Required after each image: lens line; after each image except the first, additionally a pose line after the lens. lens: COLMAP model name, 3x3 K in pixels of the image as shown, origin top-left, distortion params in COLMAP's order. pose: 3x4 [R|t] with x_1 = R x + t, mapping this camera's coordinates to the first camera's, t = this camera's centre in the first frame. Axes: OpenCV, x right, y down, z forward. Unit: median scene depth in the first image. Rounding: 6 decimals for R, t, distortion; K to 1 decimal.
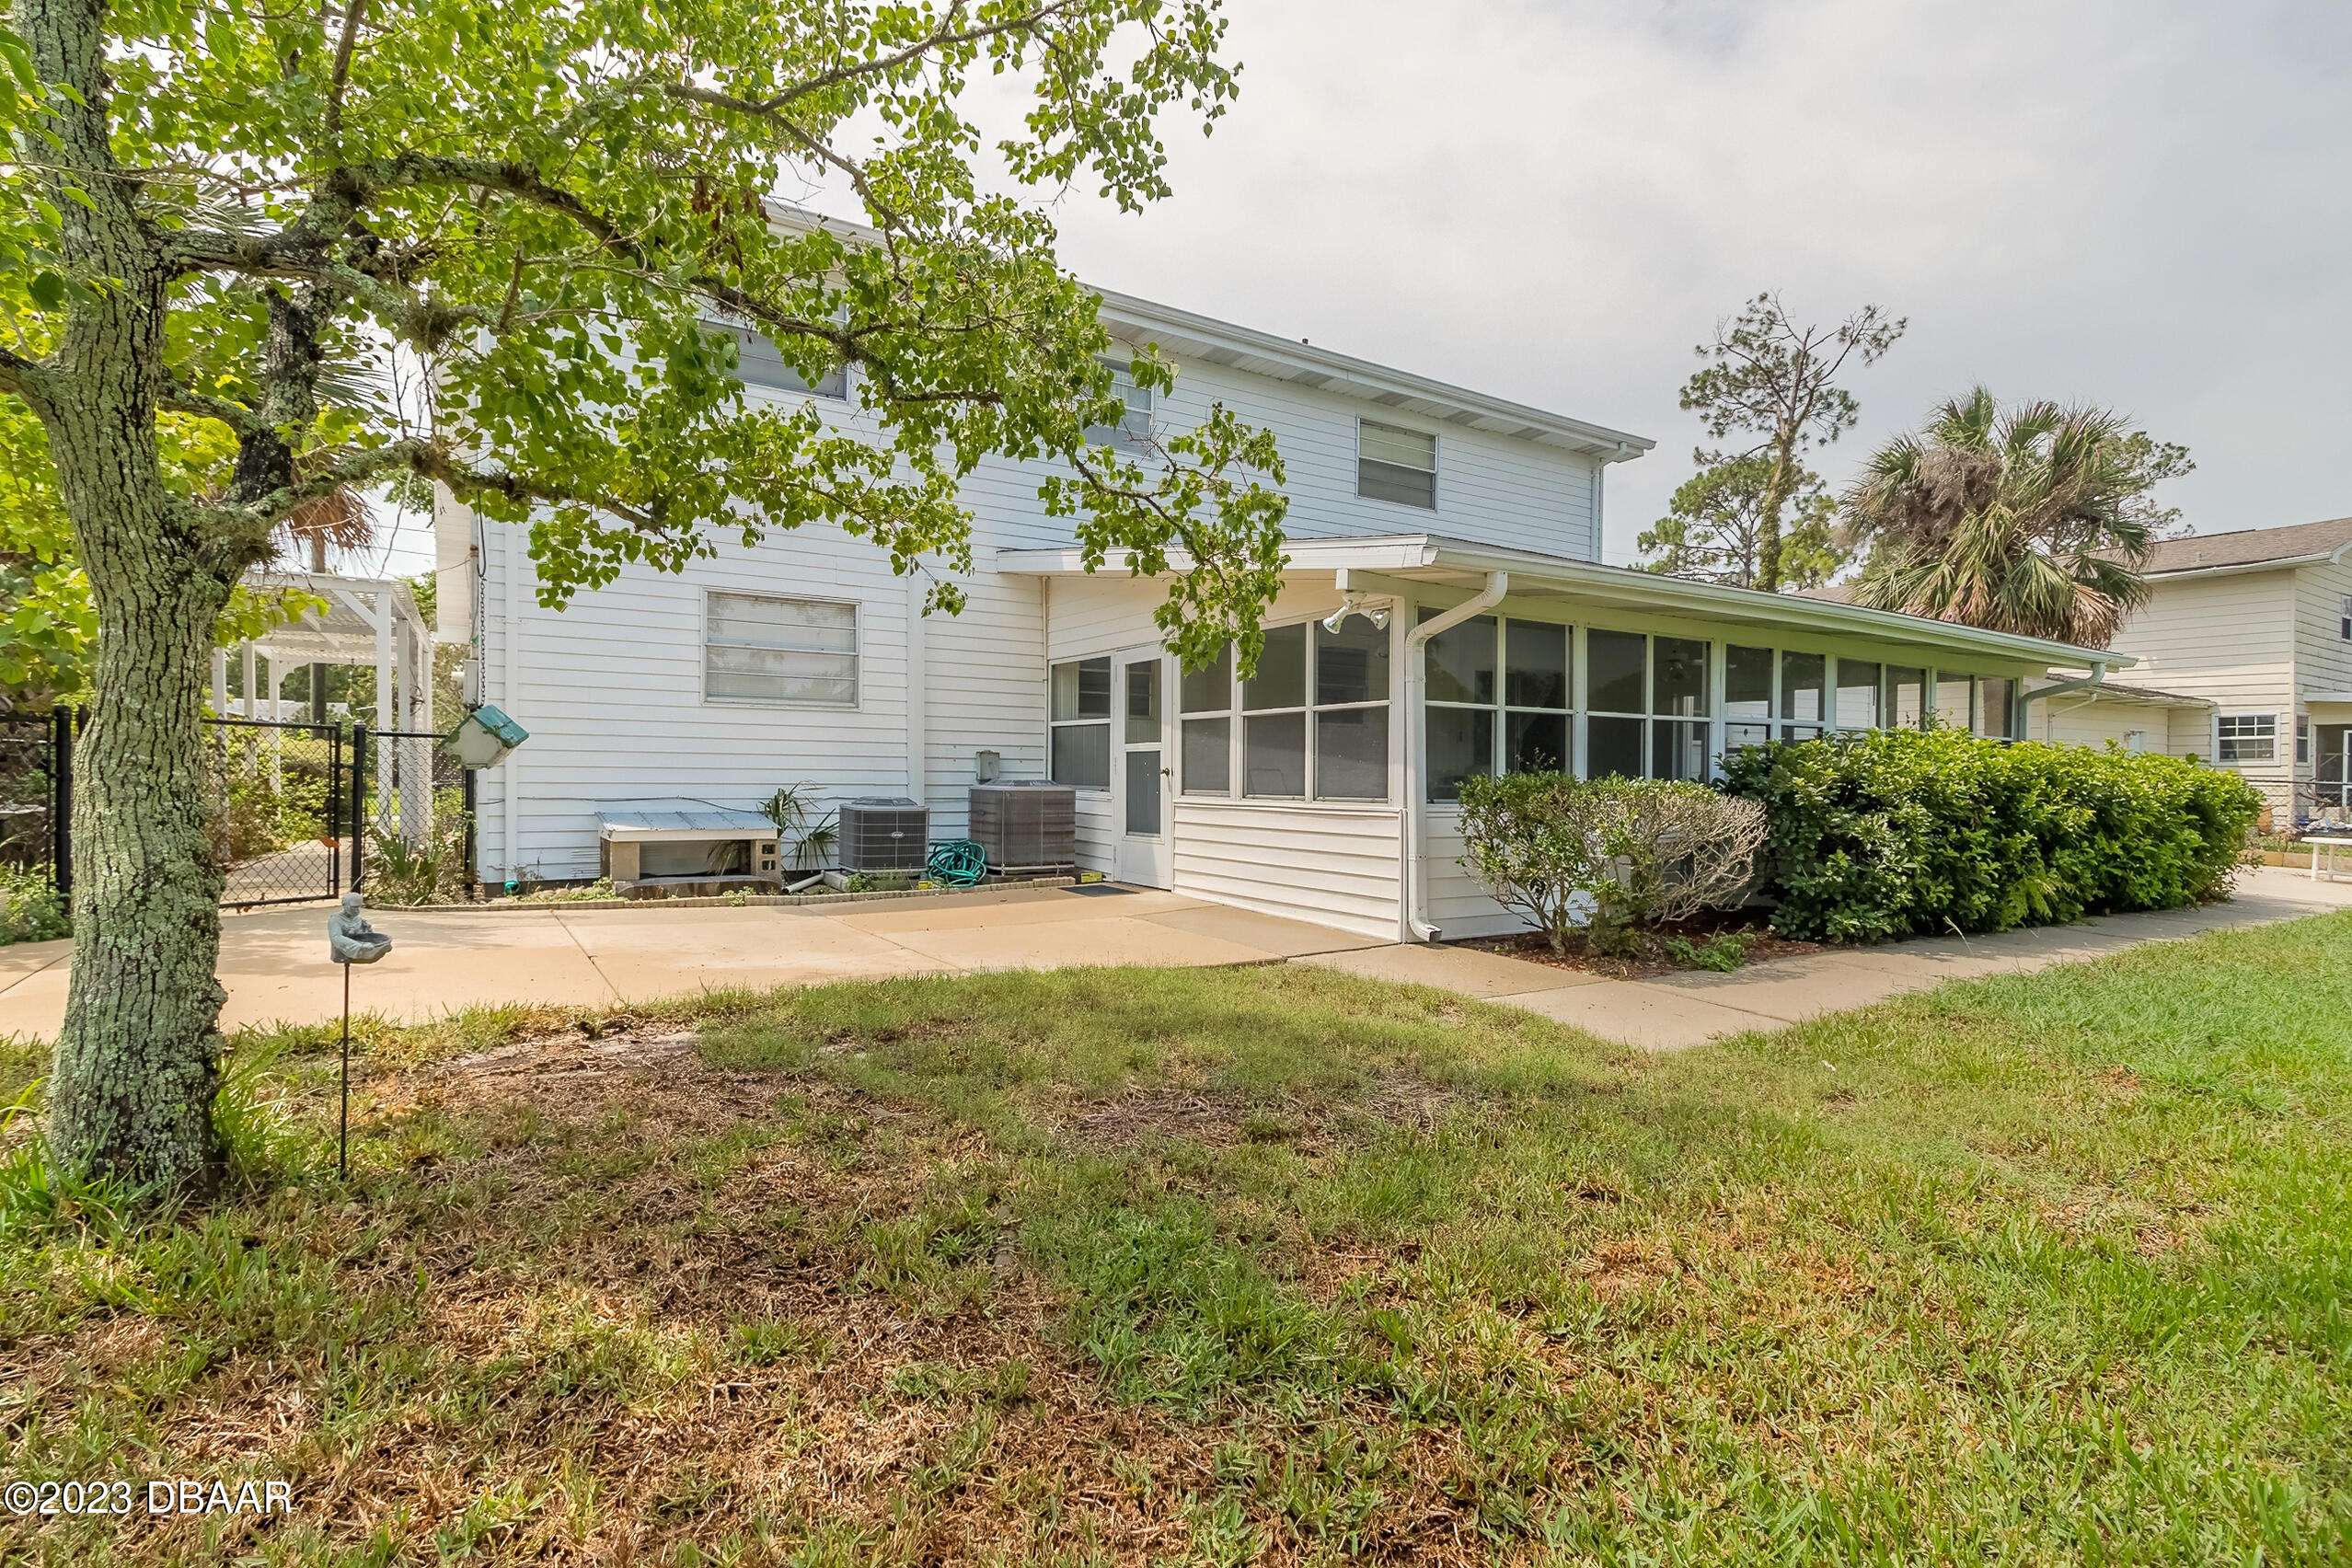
lens RADIAL K [[1078.0, 0, 1158.5], [0, 1078.0, 774.9], [0, 0, 1]] dist [0.026110, 0.000198]
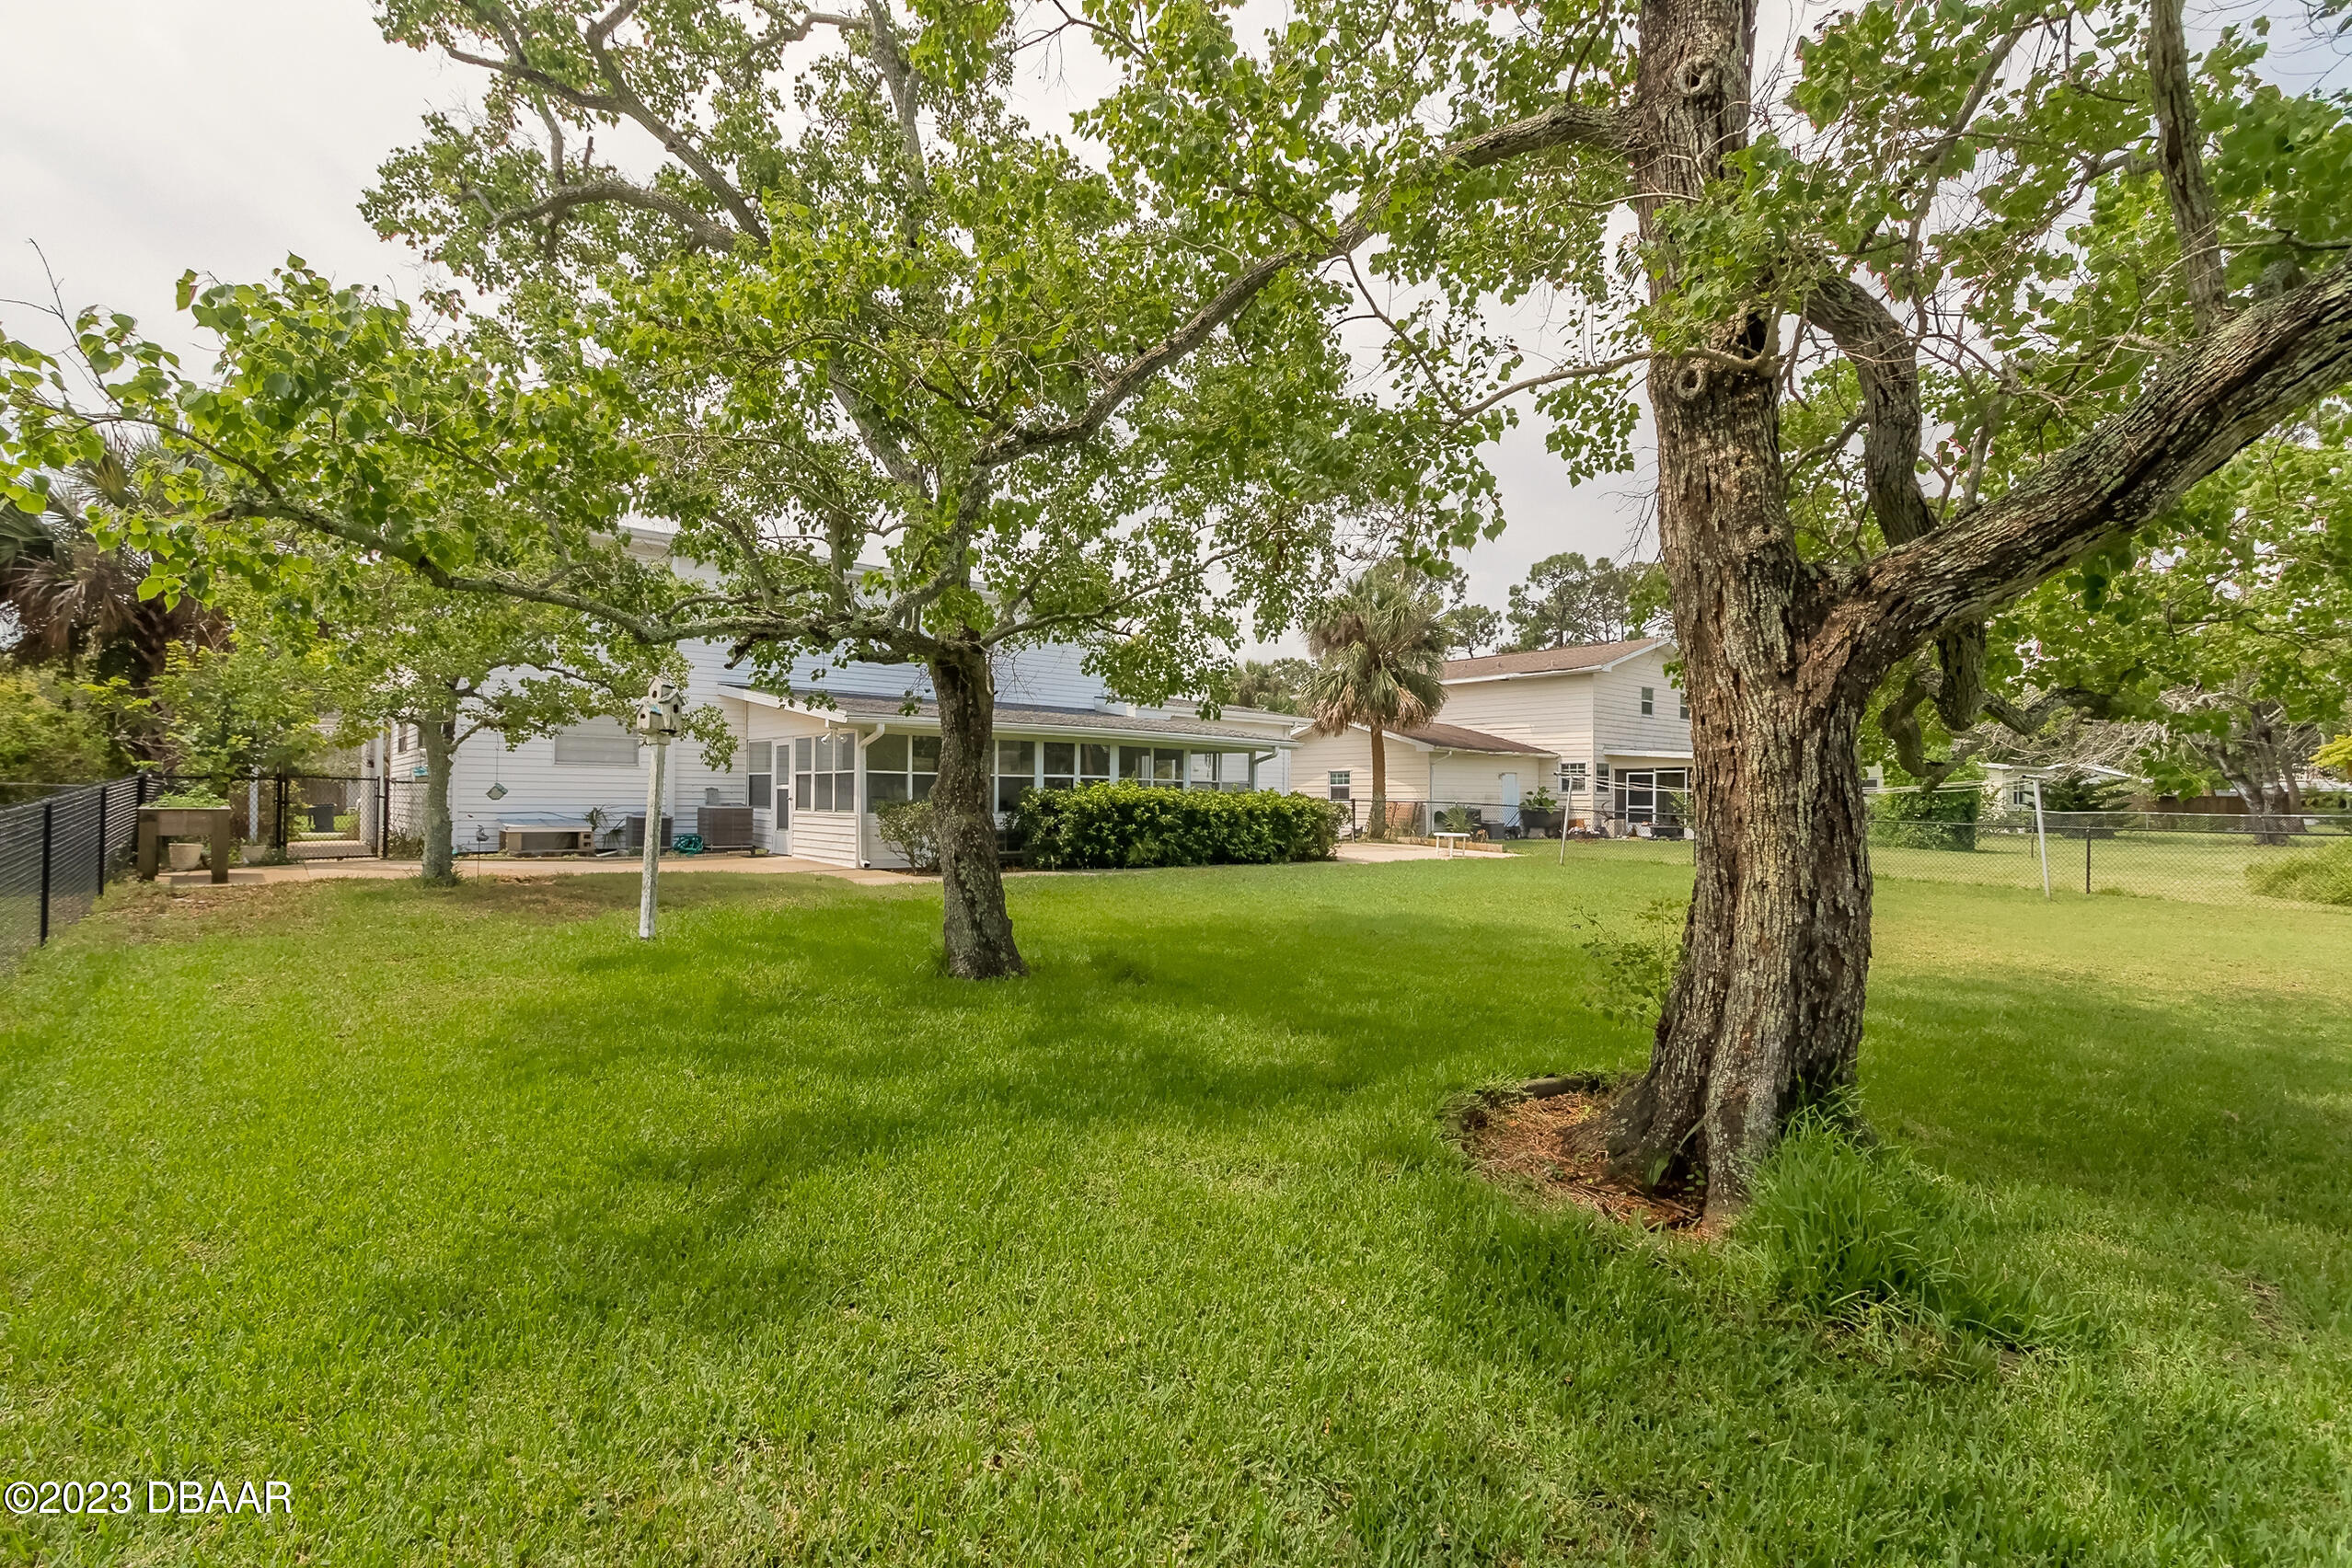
lens RADIAL K [[1078.0, 0, 1160.9], [0, 1078.0, 783.9], [0, 0, 1]] dist [0.026110, 0.000198]
pose [[0.992562, 0.002780, 0.121705, 0.435052], [-0.001223, 0.999916, -0.012866, -0.006263], [-0.121730, 0.012622, 0.992483, -1.094338]]
